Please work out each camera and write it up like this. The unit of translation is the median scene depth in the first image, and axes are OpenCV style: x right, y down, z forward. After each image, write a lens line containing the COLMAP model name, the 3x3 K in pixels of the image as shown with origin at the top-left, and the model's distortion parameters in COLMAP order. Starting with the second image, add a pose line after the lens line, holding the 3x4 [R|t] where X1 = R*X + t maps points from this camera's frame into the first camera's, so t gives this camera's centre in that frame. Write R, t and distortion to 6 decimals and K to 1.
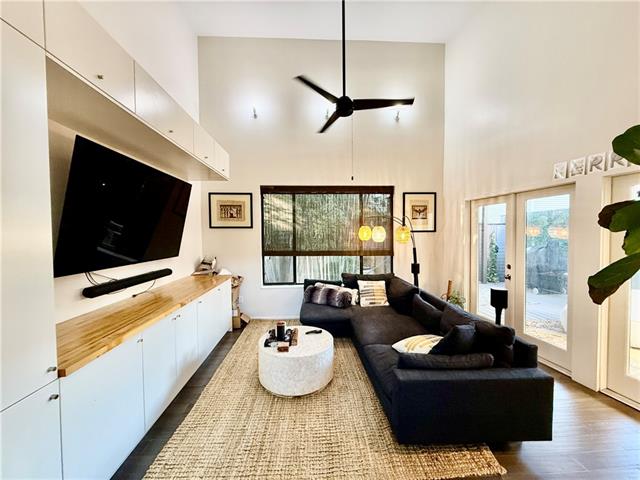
lens RADIAL K [[255.9, 0, 319.7], [0, 255.9, 239.8], [0, 0, 1]] dist [0.001549, 0.000162]
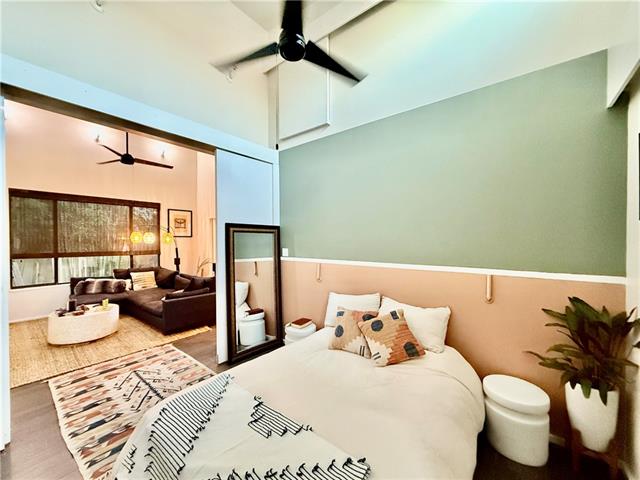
lens RADIAL K [[255.9, 0, 323.1], [0, 255.9, 241.7], [0, 0, 1]] dist [0.001549, 0.000162]
pose [[0.654516, -0.002783, 0.756043, -0.195662], [0.012301, 0.999900, -0.006968, 0.017753], [-0.755948, 0.013861, 0.654485, -0.611951]]
